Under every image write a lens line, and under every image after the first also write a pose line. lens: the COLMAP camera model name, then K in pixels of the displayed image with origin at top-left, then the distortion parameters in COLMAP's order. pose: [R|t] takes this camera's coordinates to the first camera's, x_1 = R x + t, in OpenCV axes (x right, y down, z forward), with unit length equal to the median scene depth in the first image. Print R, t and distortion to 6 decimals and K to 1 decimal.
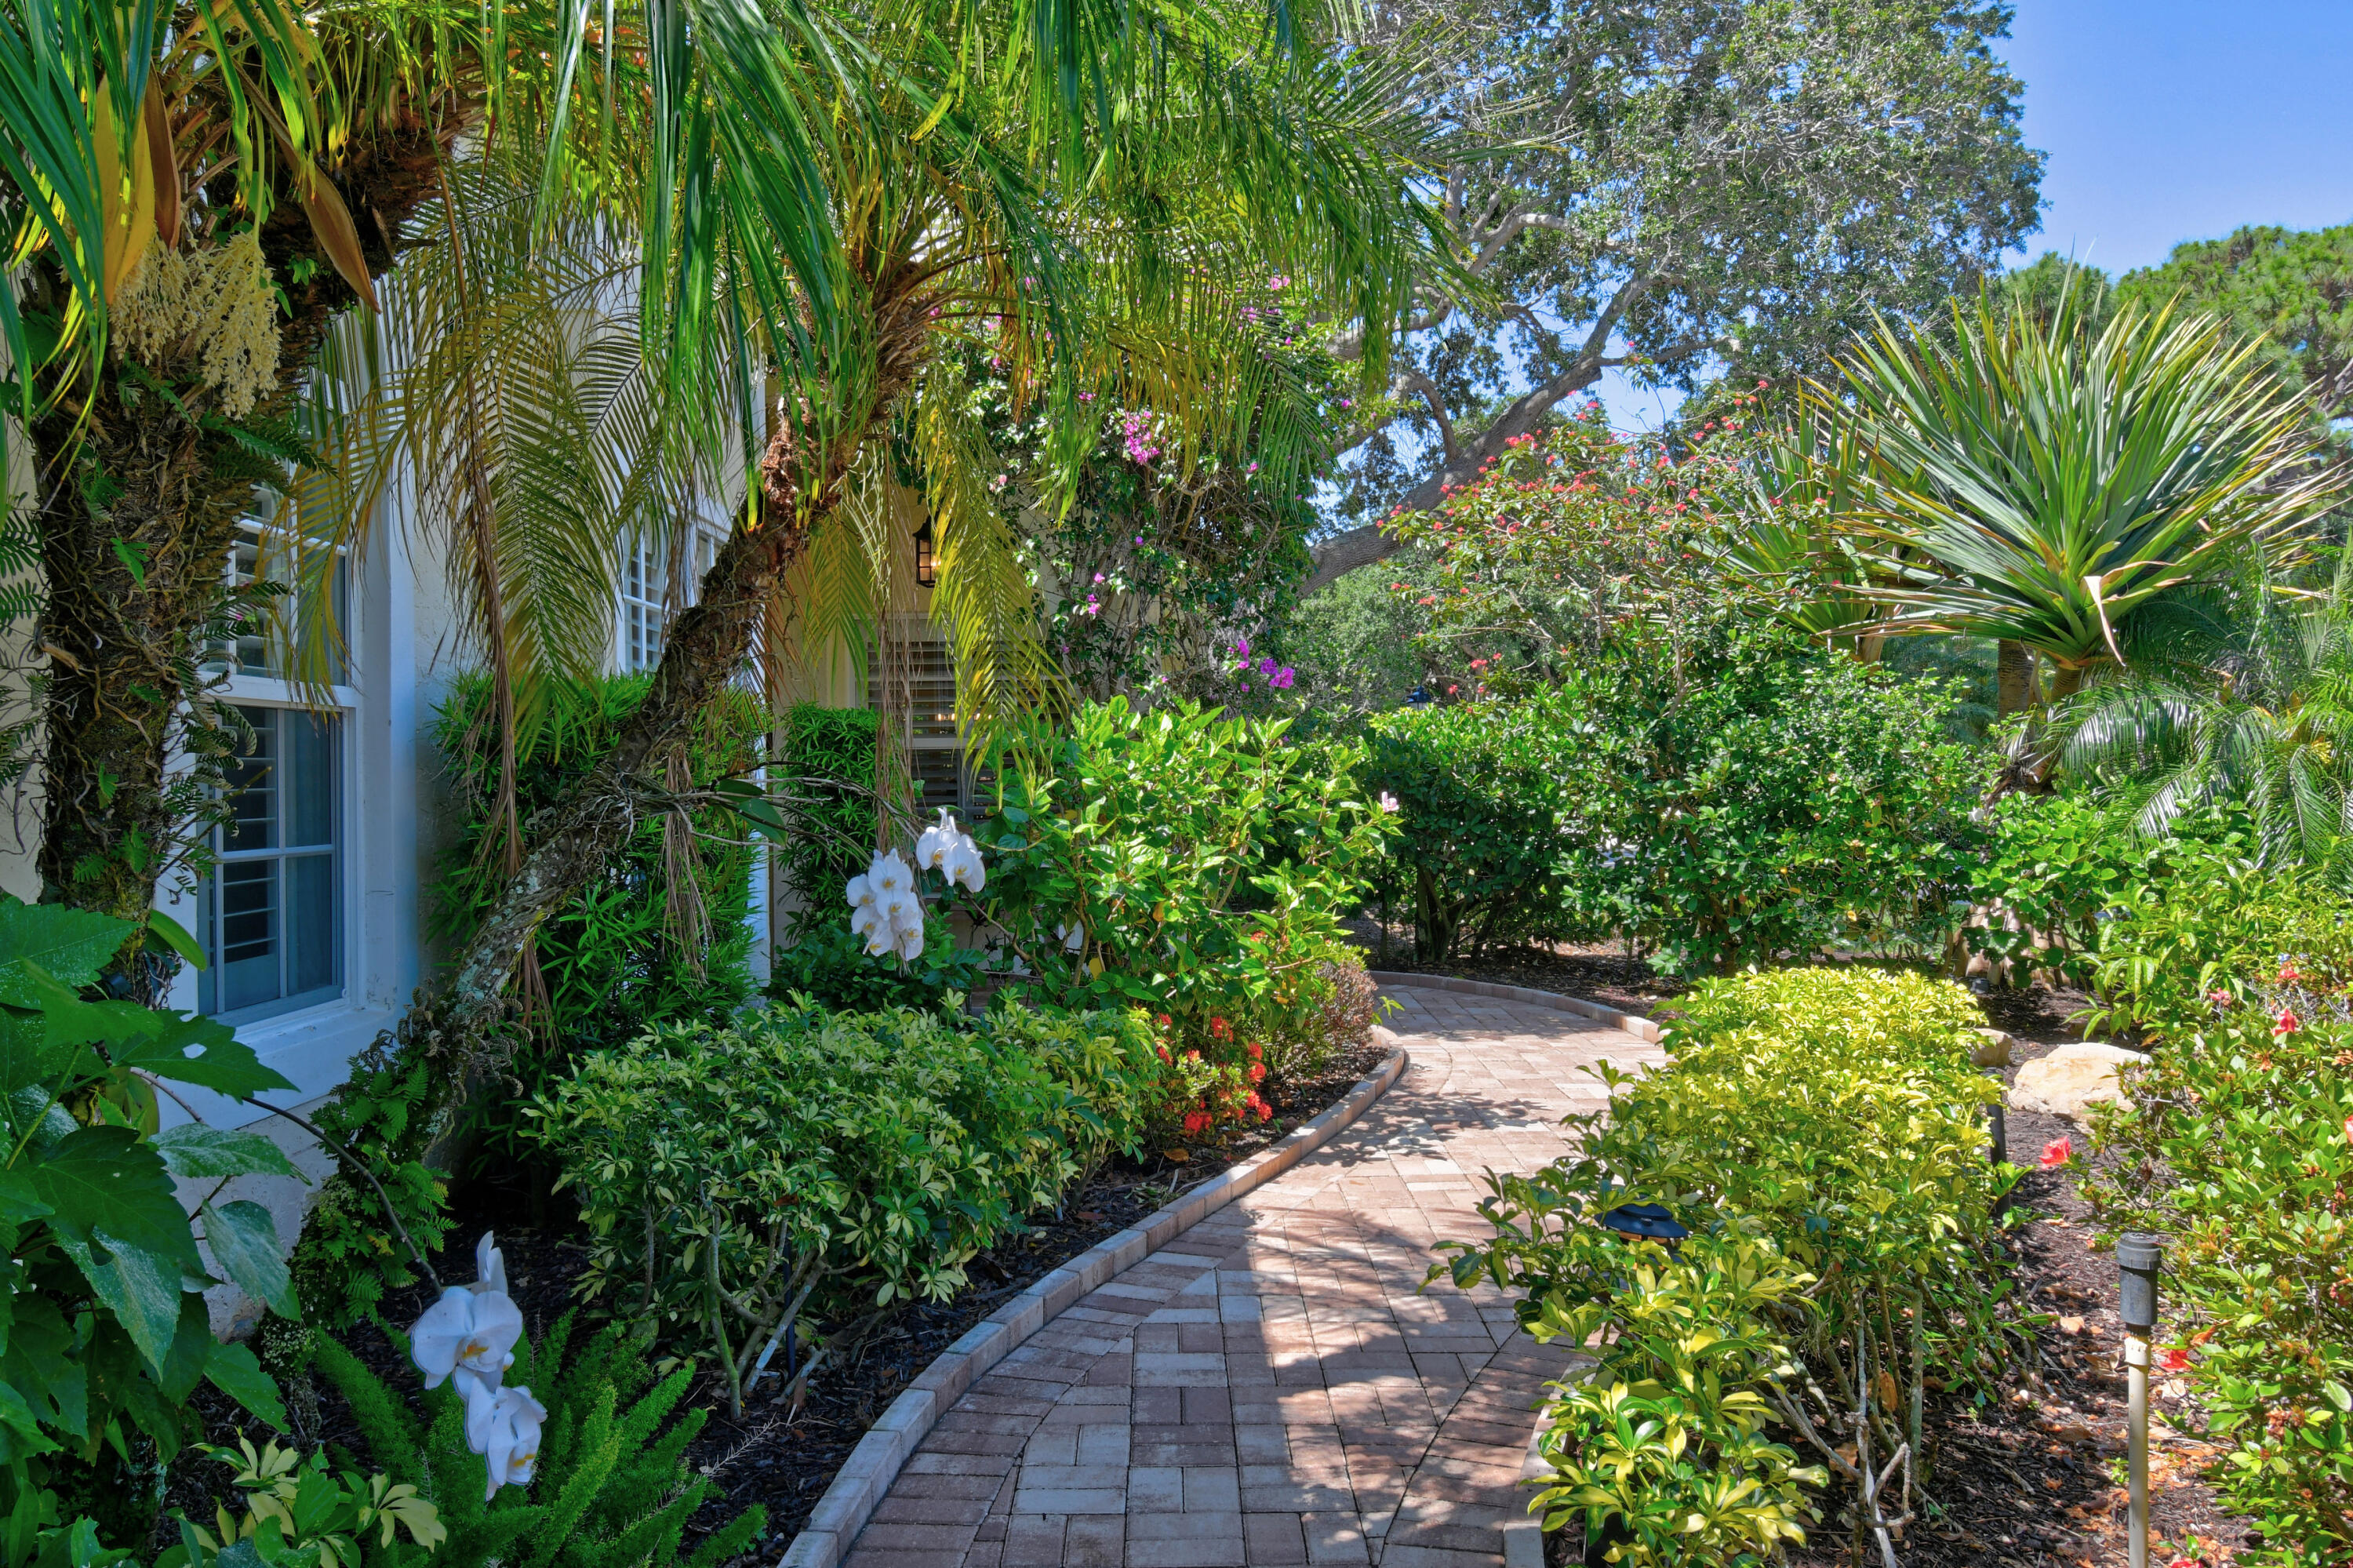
lens RADIAL K [[1775.3, 0, 1177.3], [0, 1775.3, 778.8], [0, 0, 1]] dist [-0.007094, -0.000200]
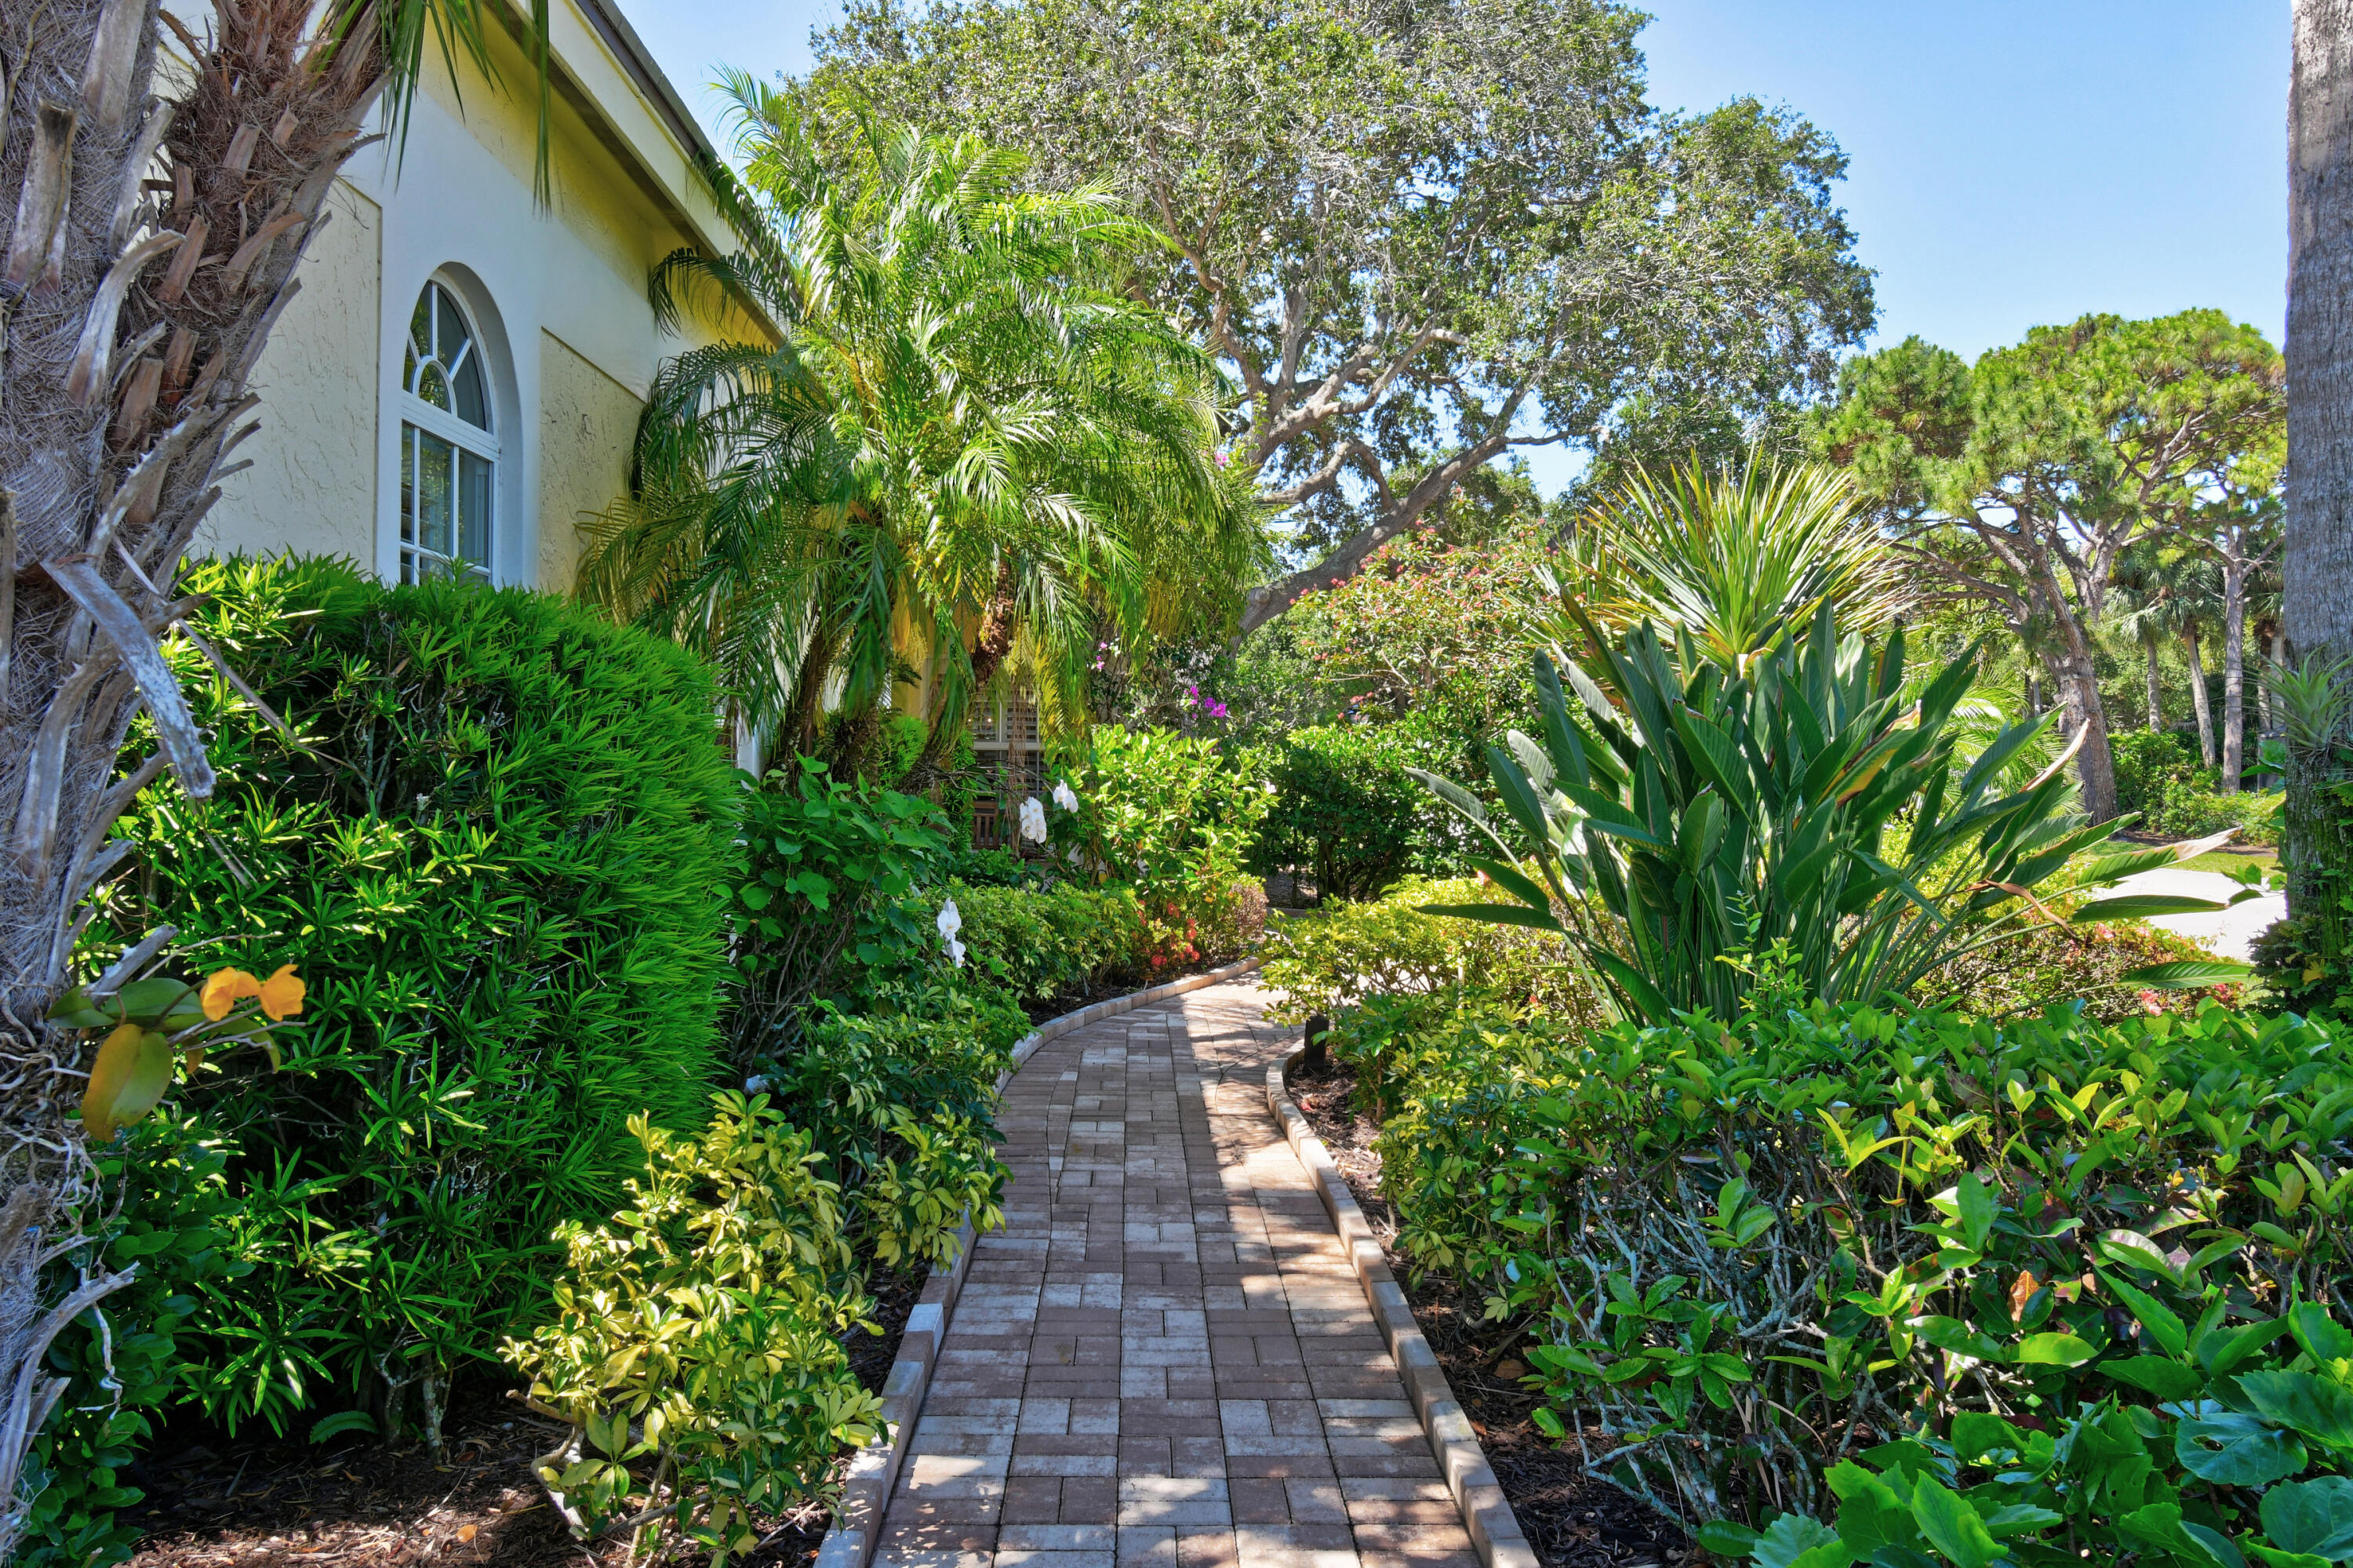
lens RADIAL K [[1775.3, 0, 1173.6], [0, 1775.3, 783.8], [0, 0, 1]] dist [-0.007094, -0.000200]
pose [[0.999683, 0.020011, 0.015301, -0.003653], [-0.020065, 0.999793, 0.003332, 0.004091], [-0.015231, -0.003638, 0.999877, -0.598995]]
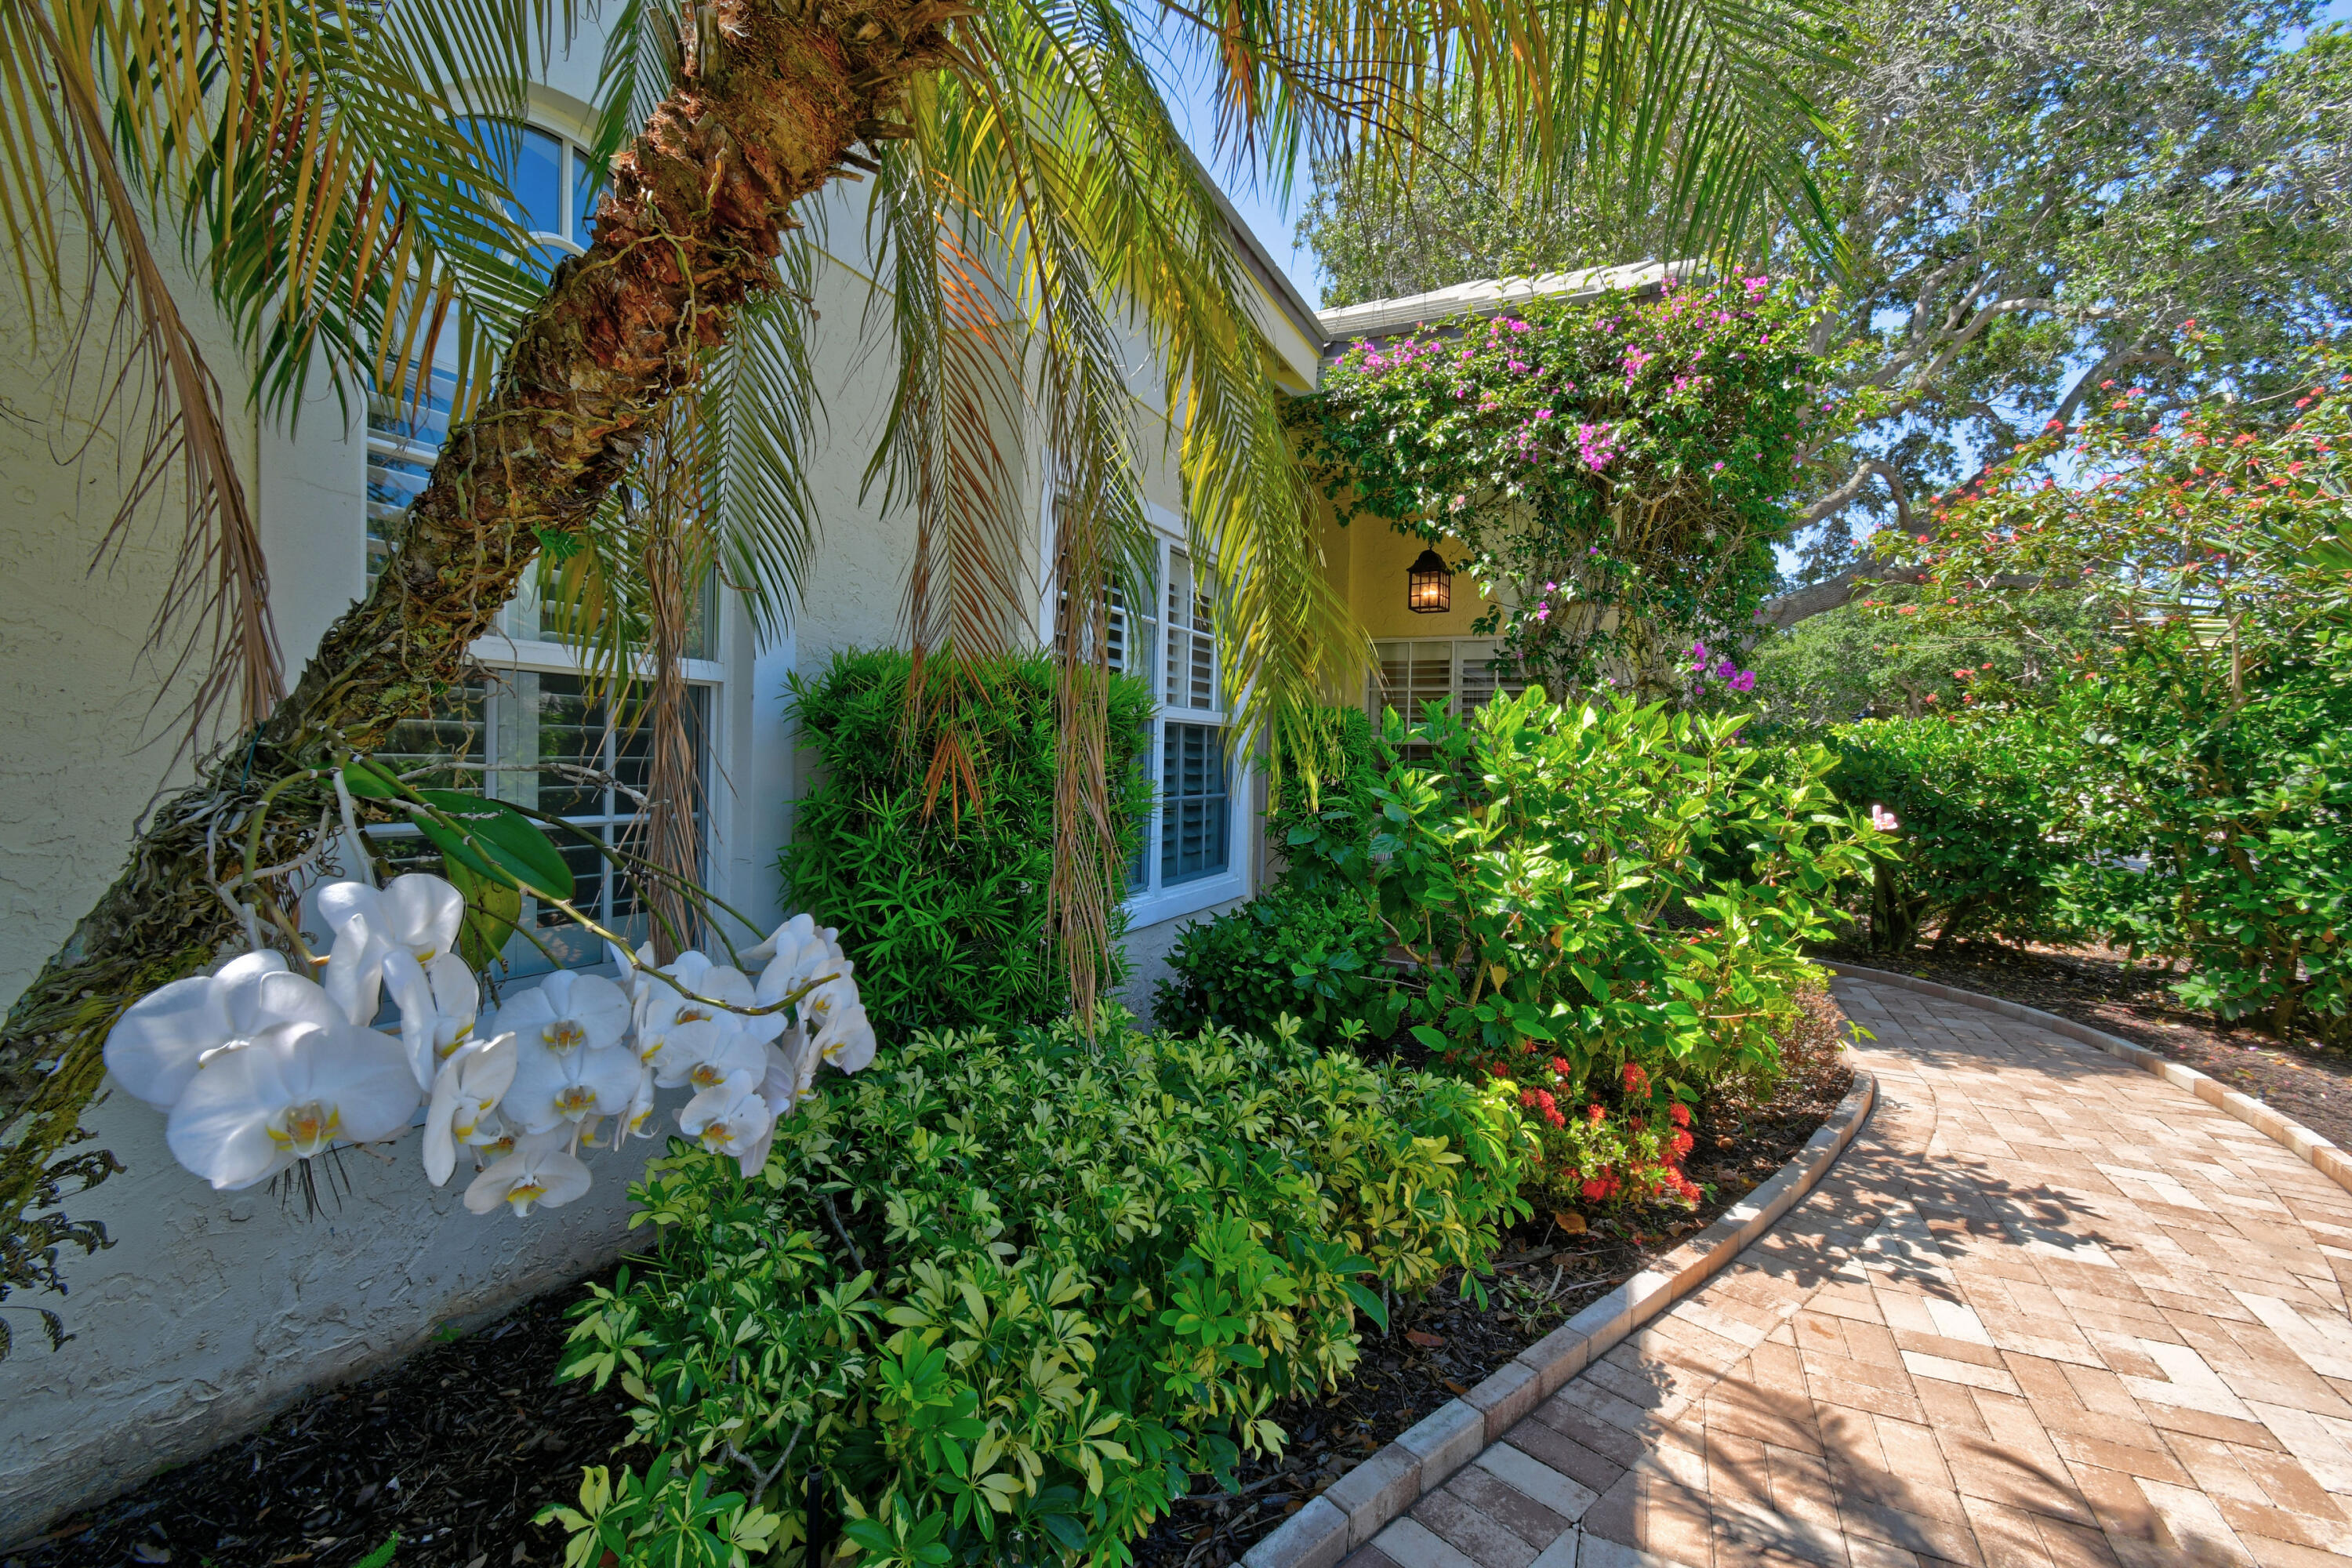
lens RADIAL K [[1039.2, 0, 1169.0], [0, 1039.2, 779.7], [0, 0, 1]] dist [0.005503, -0.001504]
pose [[0.902010, 0.039739, -0.429882, 0.023093], [-0.033209, 0.999191, 0.022685, -0.003495], [0.430436, -0.006186, 0.902600, 0.339645]]
